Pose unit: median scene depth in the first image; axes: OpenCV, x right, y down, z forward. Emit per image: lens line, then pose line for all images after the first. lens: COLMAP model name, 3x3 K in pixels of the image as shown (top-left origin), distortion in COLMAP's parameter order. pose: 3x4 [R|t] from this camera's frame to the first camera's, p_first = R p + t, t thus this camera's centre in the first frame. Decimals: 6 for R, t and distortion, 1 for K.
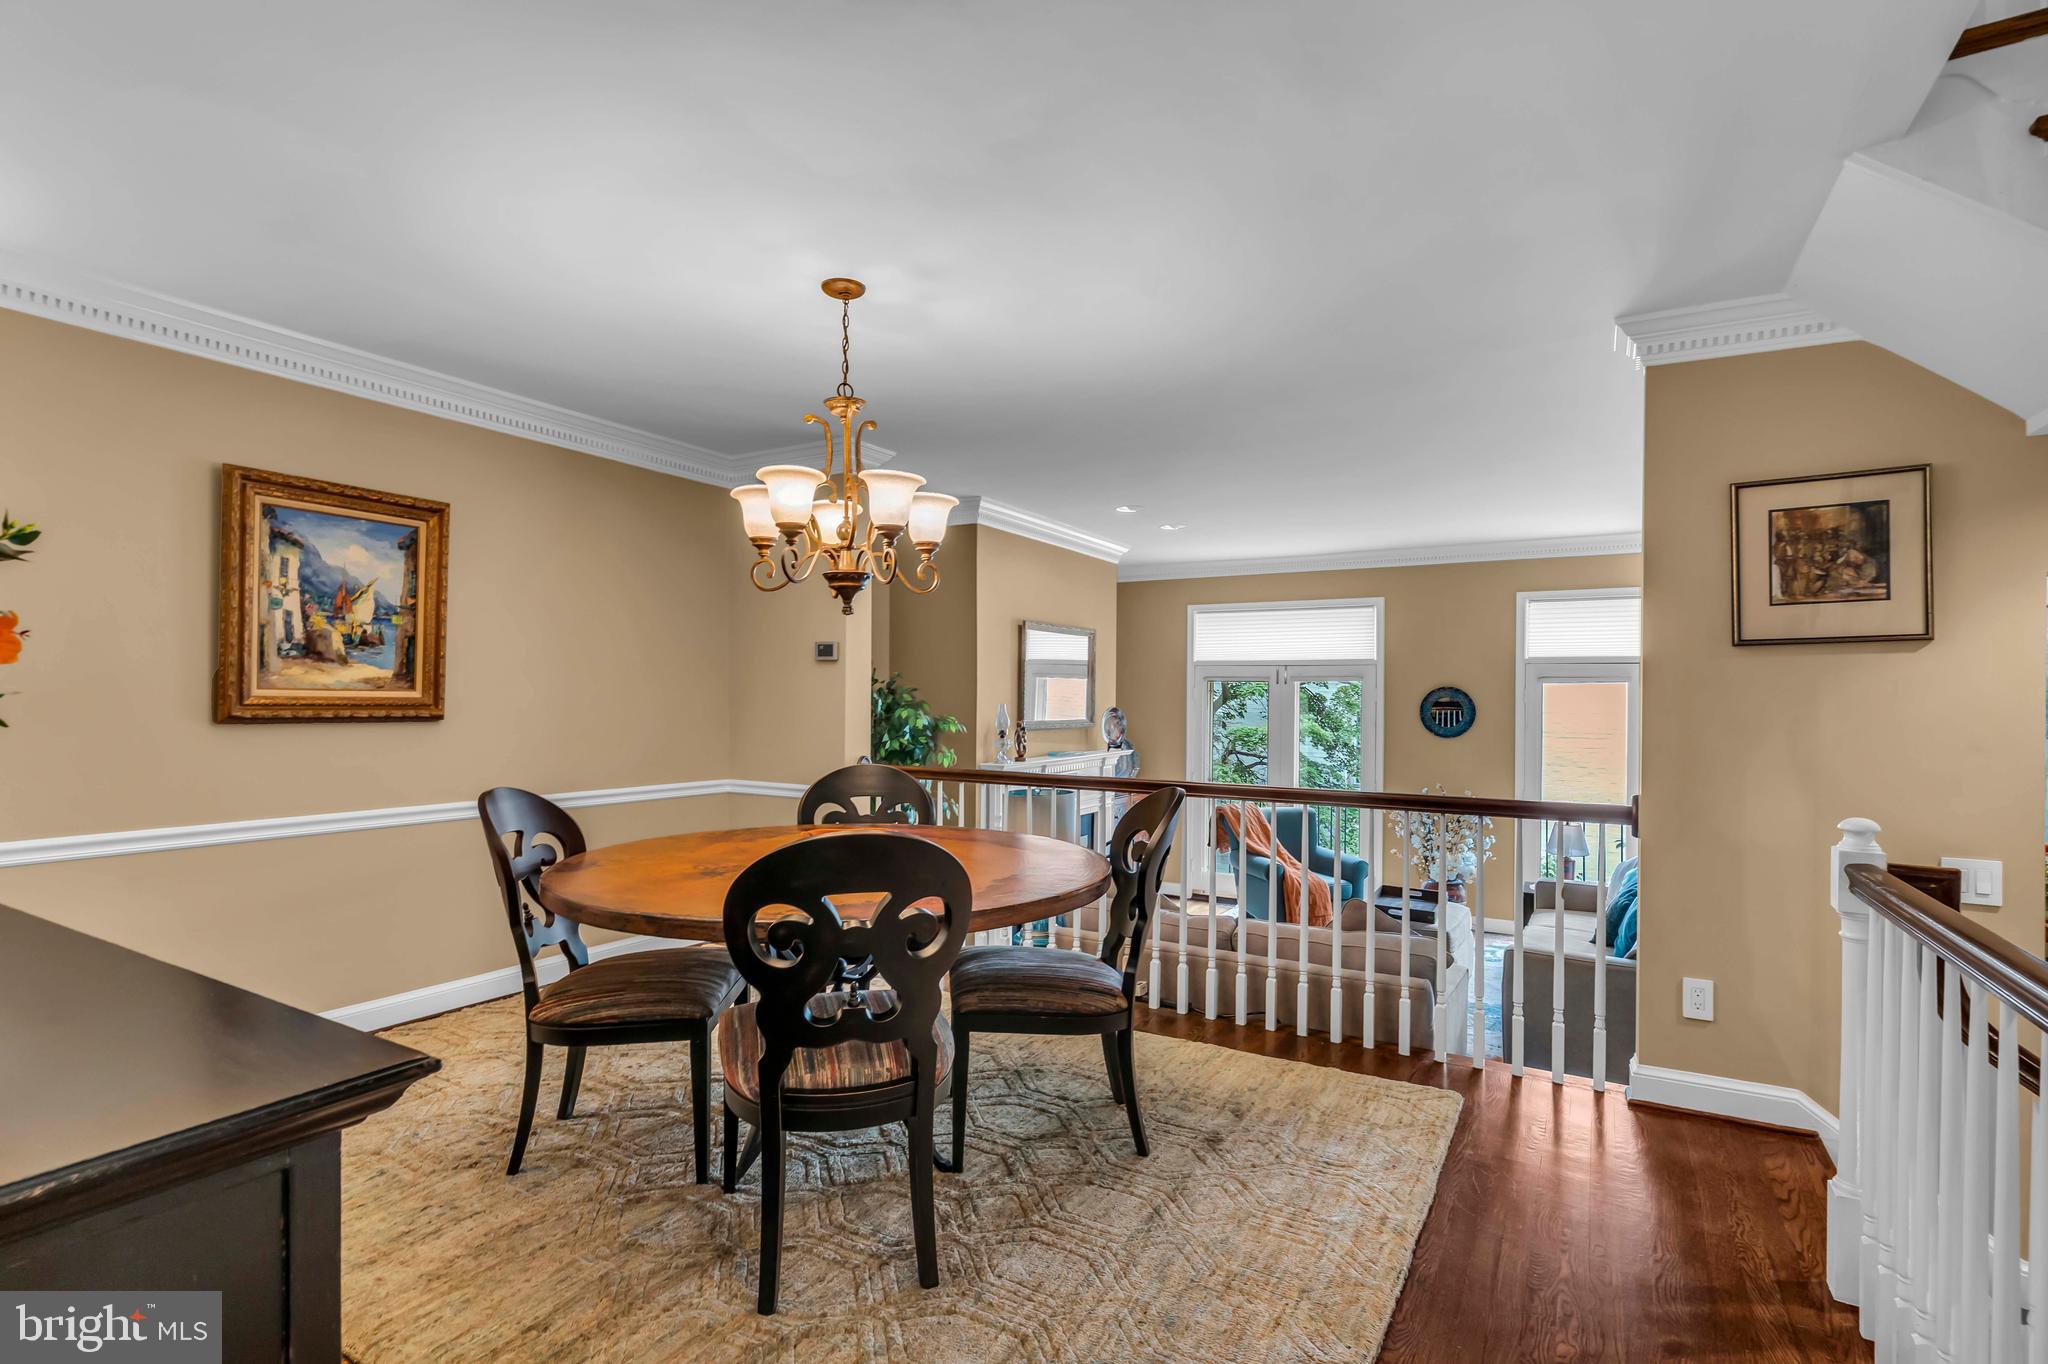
lens RADIAL K [[984.2, 0, 1020.3], [0, 984.2, 697.6], [0, 0, 1]] dist [0.001792, -0.001706]
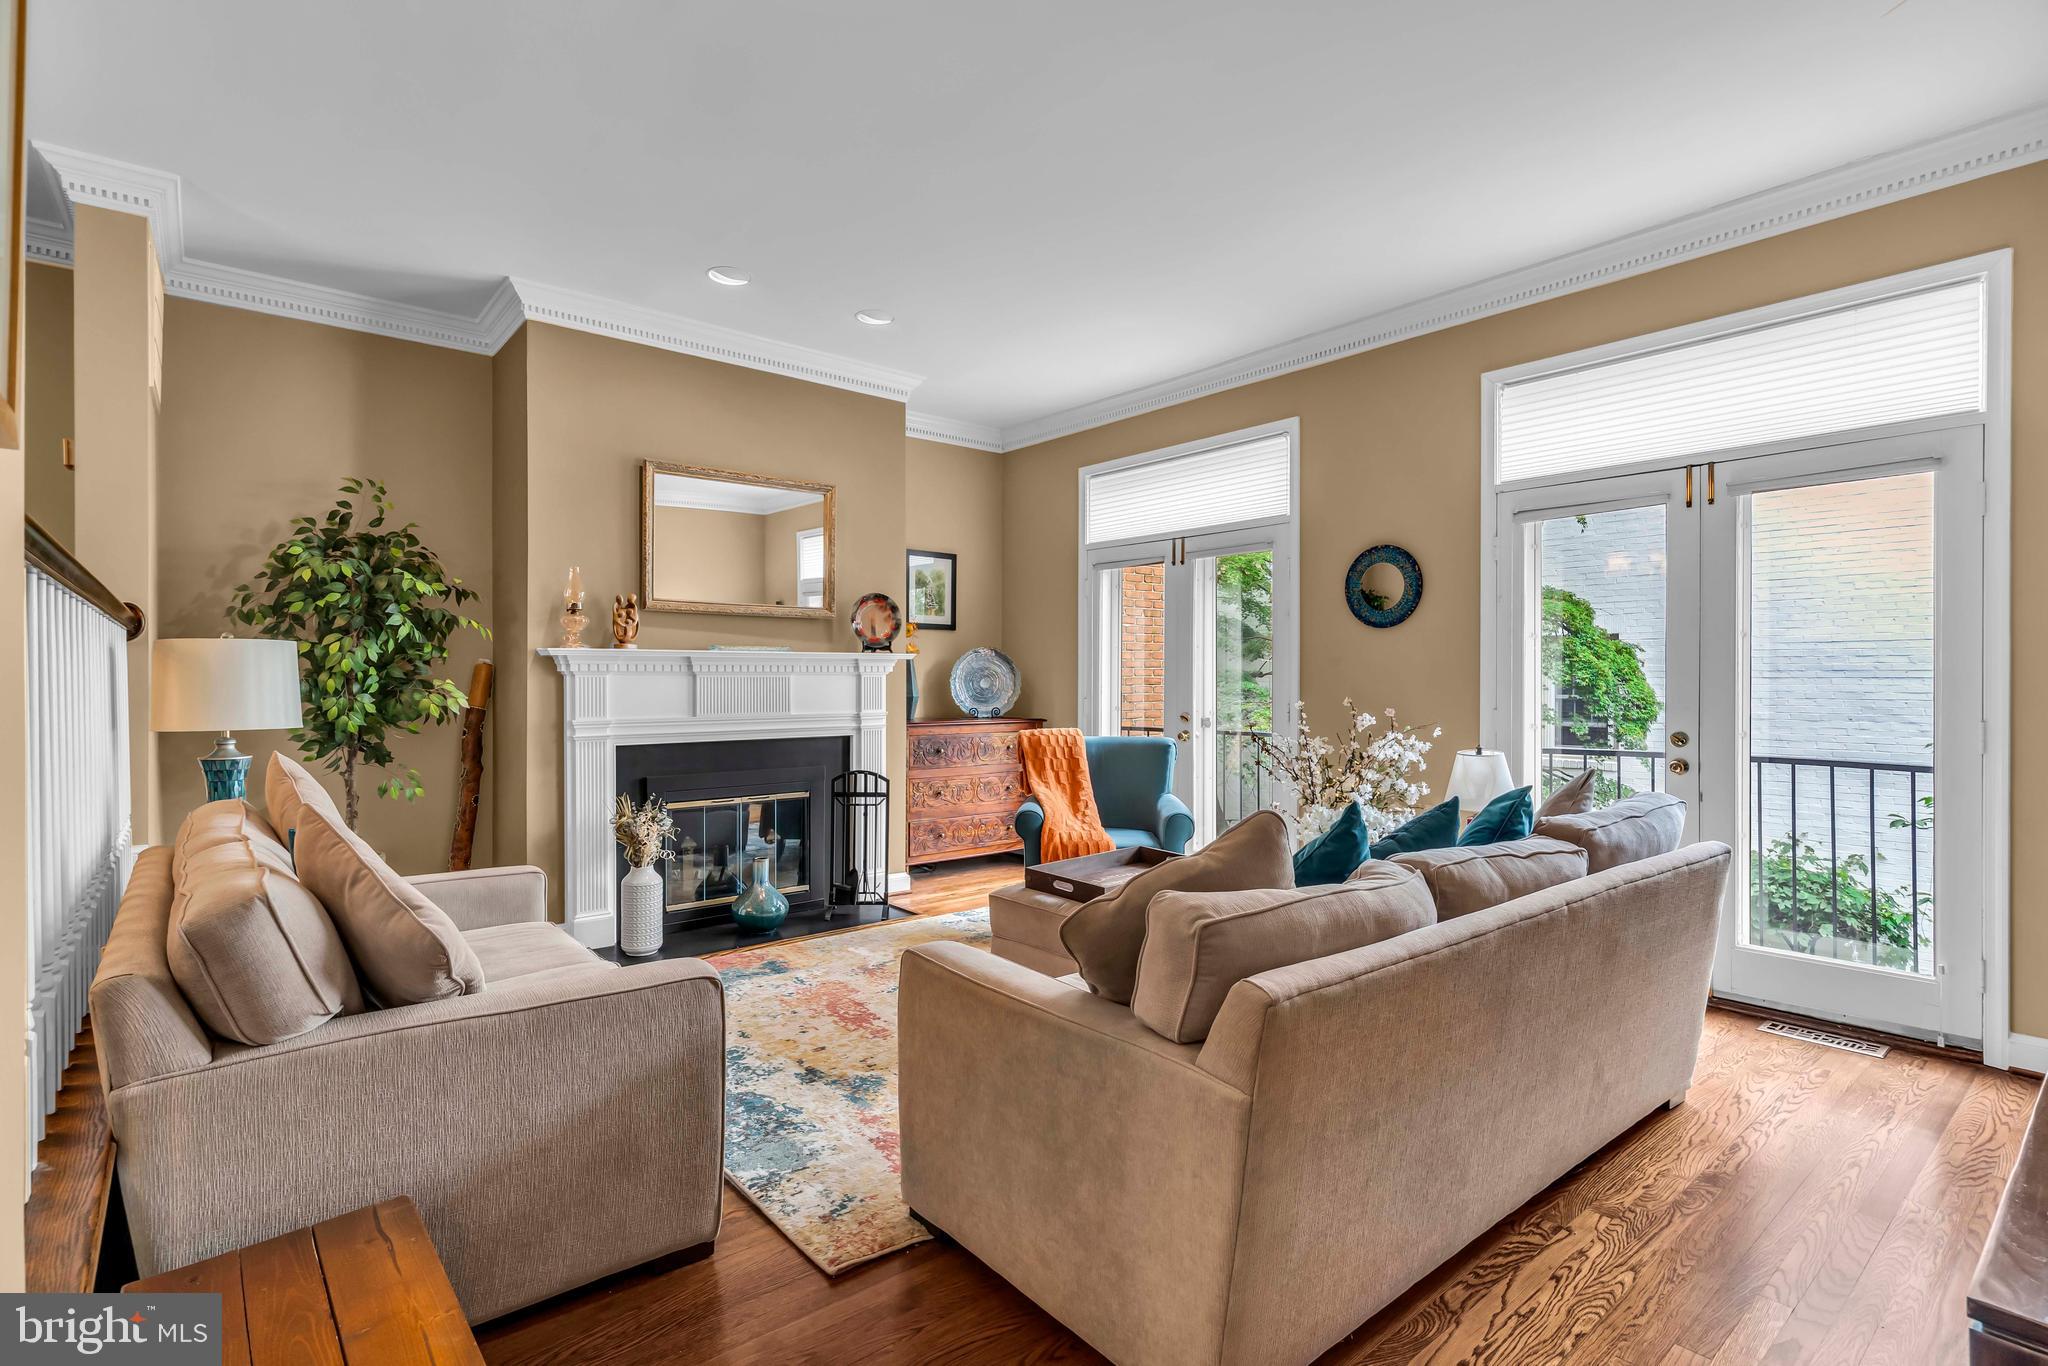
lens RADIAL K [[984.2, 0, 1003.7], [0, 984.2, 685.4], [0, 0, 1]] dist [0.001792, -0.001706]
pose [[0.935366, -0.004242, -0.353655, 0.972923], [0.005437, 0.999982, 0.002384, 0.171682], [0.353639, -0.004152, 0.935373, 0.743290]]
